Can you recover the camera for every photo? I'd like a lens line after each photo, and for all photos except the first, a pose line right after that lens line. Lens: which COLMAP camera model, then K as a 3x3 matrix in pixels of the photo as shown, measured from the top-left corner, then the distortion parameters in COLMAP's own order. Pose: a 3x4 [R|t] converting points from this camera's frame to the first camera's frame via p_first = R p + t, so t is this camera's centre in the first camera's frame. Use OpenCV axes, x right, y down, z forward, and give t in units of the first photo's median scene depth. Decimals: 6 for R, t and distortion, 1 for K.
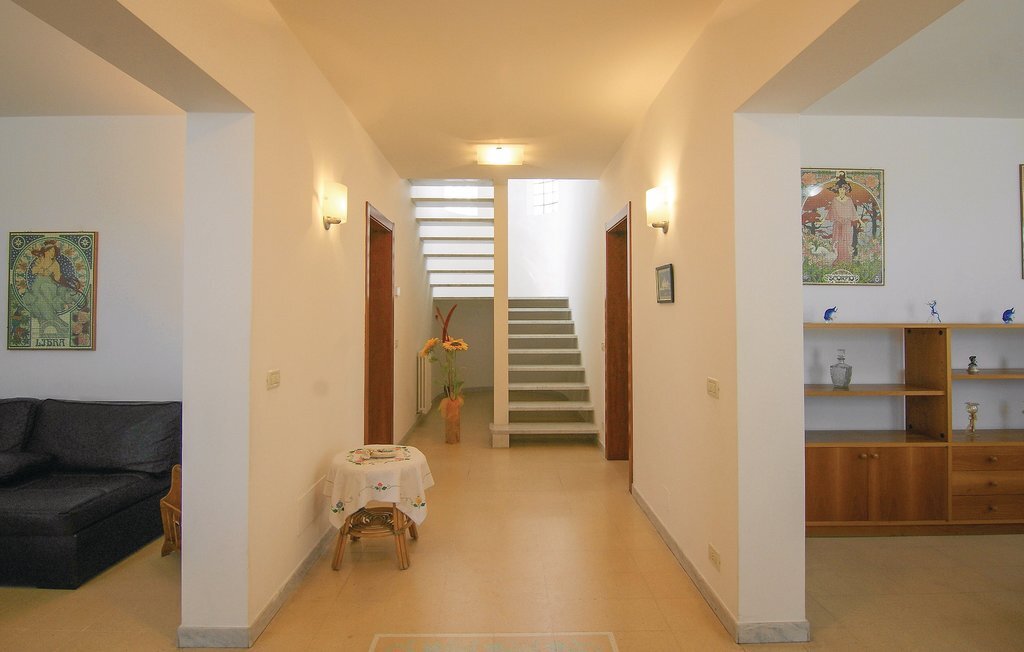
lens RADIAL K [[546.1, 0, 505.7], [0, 546.1, 300.9], [0, 0, 1]] dist [0.001962, -0.013008]
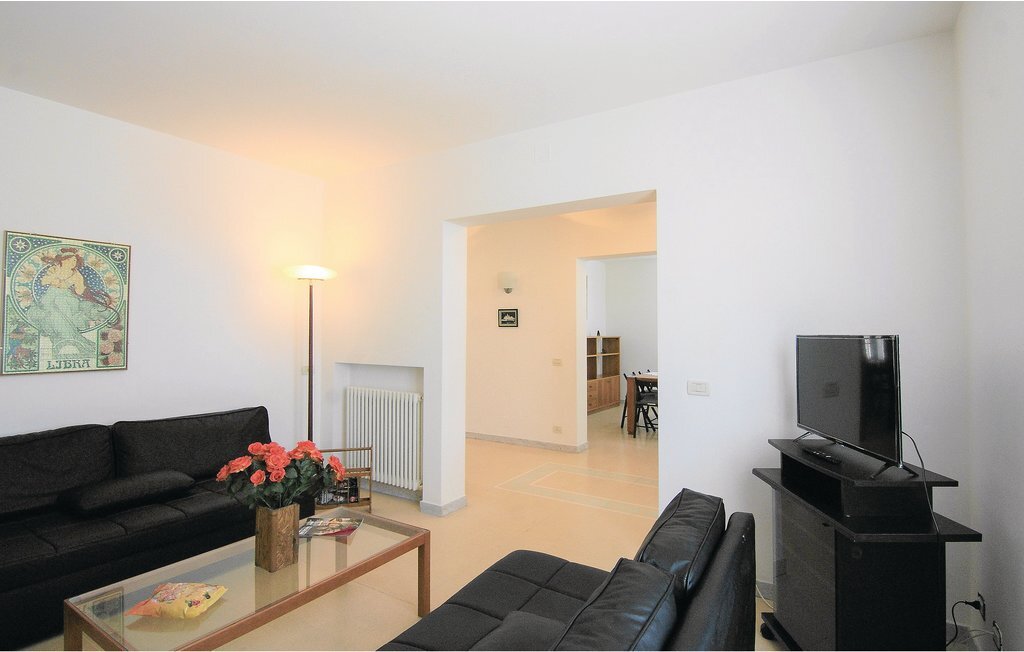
lens RADIAL K [[542.4, 0, 512.0], [0, 542.4, 326.0], [0, 0, 1]] dist [-0.001078, -0.000237]
pose [[0.532433, 0.012413, 0.846381, -1.199284], [-0.024400, 0.999702, 0.000688, -0.003344], [-0.846120, -0.021018, 0.532577, -0.073832]]
